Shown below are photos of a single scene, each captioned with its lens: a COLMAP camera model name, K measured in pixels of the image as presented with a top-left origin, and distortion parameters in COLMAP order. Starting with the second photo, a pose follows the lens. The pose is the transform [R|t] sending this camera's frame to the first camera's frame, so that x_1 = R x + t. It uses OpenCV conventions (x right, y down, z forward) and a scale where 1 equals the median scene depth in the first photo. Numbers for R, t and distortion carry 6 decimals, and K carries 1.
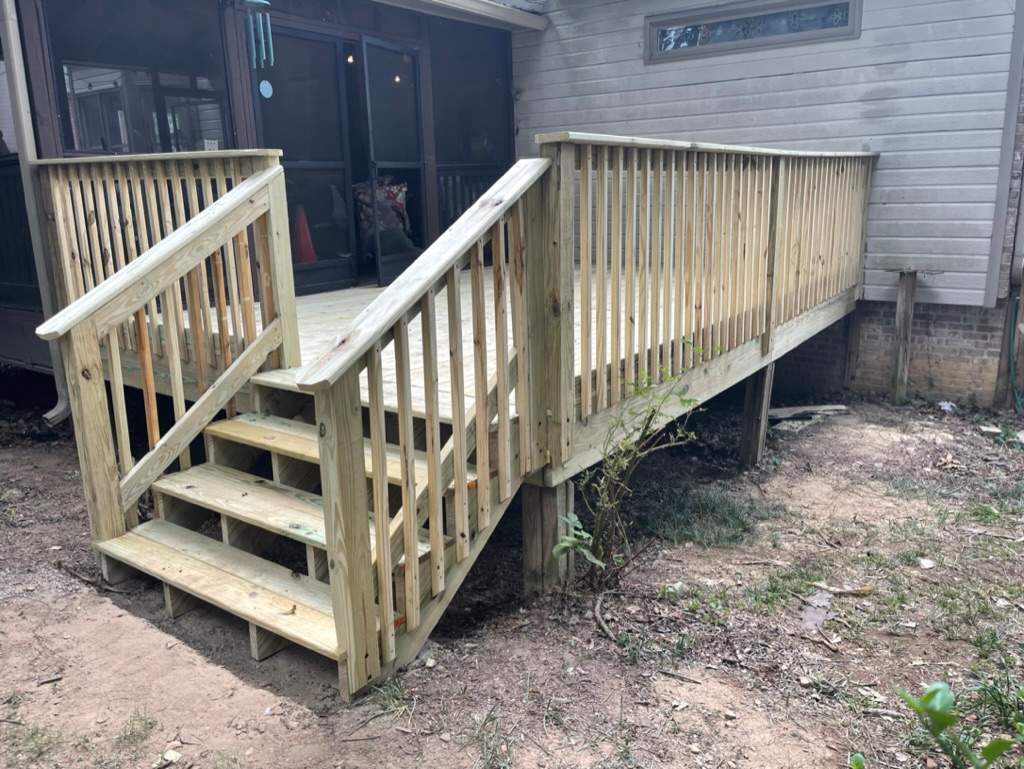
lens RADIAL K [[777.3, 0, 516.1], [0, 777.3, 386.2], [0, 0, 1]] dist [0.066156, -0.083718]
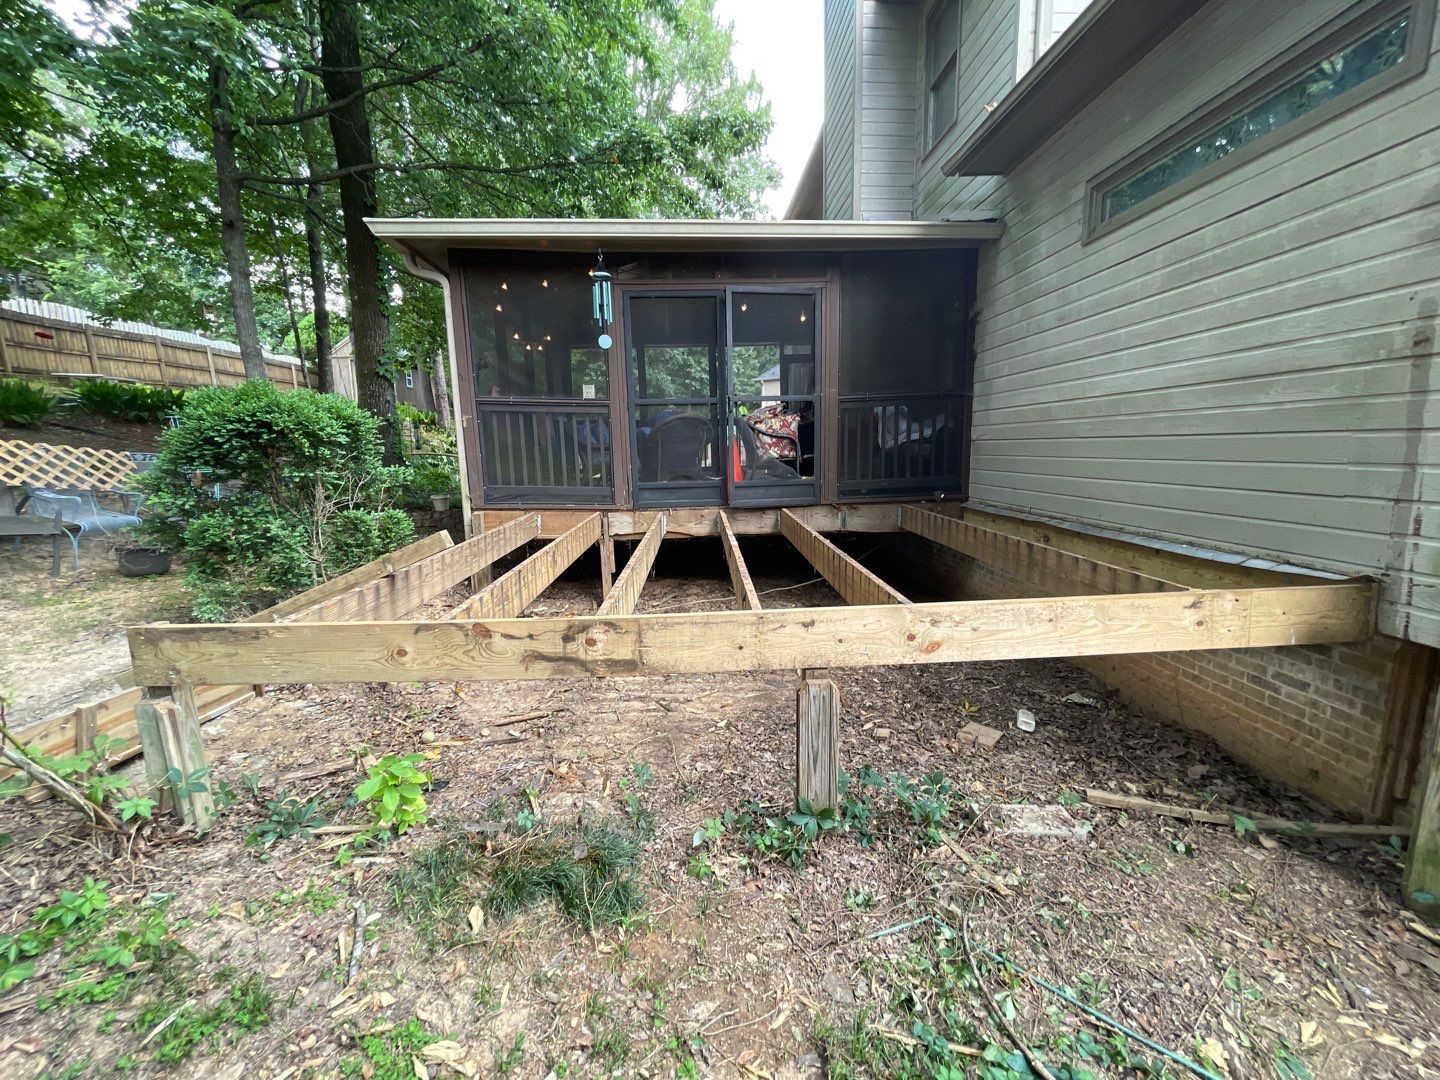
lens RADIAL K [[586.5, 0, 718.2], [0, 586.5, 539.0], [0, 0, 1]] dist [-0.001570, -0.000656]
pose [[0.614075, 0.135675, -0.777499, 0.881618], [-0.193868, 0.980862, 0.018043, -0.187510], [0.765067, 0.139653, 0.628626, 0.930151]]
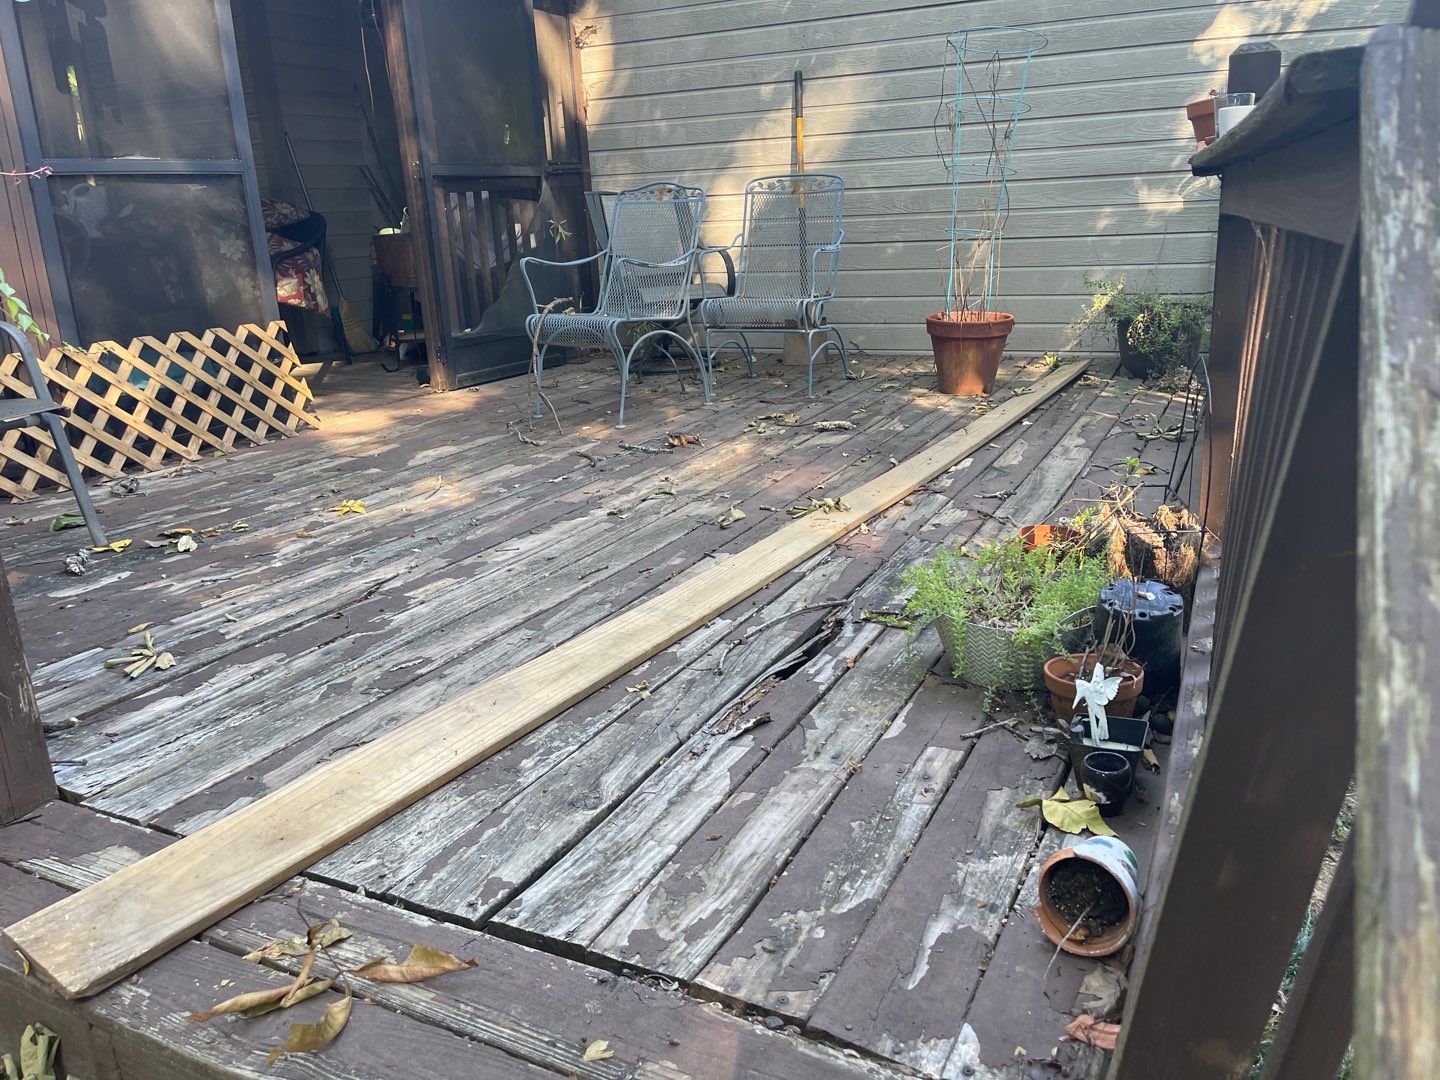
lens RADIAL K [[1091.3, 0, 739.2], [0, 1091.3, 551.9], [0, 0, 1]] dist [0.066965, -0.085035]
pose [[0.985119, -0.066114, 0.158651, -0.090150], [0.058652, 0.996961, 0.051271, -0.136245], [-0.161558, -0.041203, 0.986003, 0.571203]]
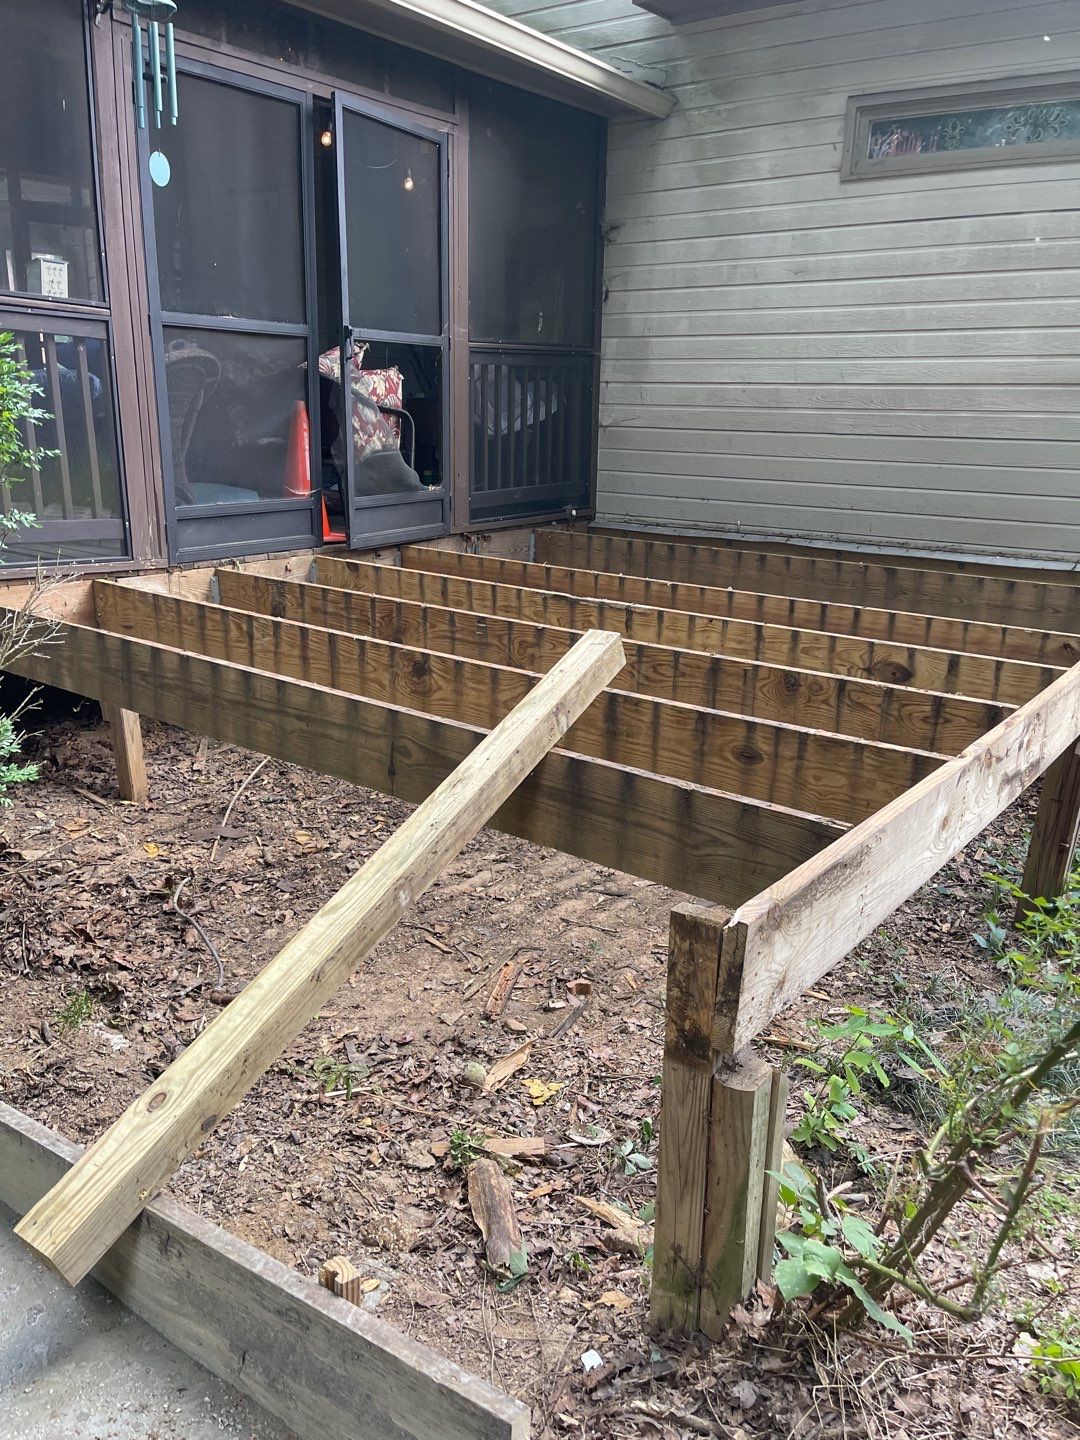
lens RADIAL K [[1091.3, 0, 547.4], [0, 1091.3, 739.8], [0, 0, 1]] dist [0.066965, -0.085035]
pose [[0.998647, 0.051839, -0.004168, -0.055044], [-0.051611, 0.997732, 0.043207, -0.061199], [0.006398, -0.042934, 0.999057, 0.377527]]
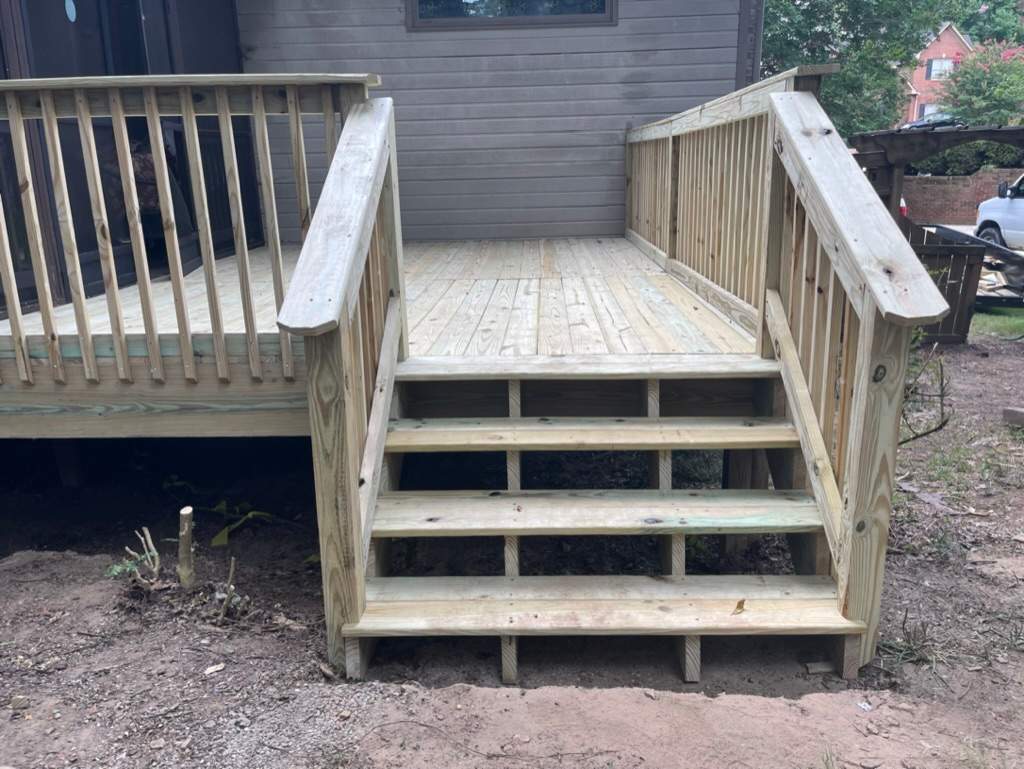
lens RADIAL K [[777.3, 0, 521.4], [0, 777.3, 383.7], [0, 0, 1]] dist [0.066156, -0.083718]
pose [[0.826797, -0.145139, 0.543454, -0.649627], [0.142705, 0.988652, 0.046929, -0.019775], [-0.544098, 0.038752, 0.838126, 0.290066]]
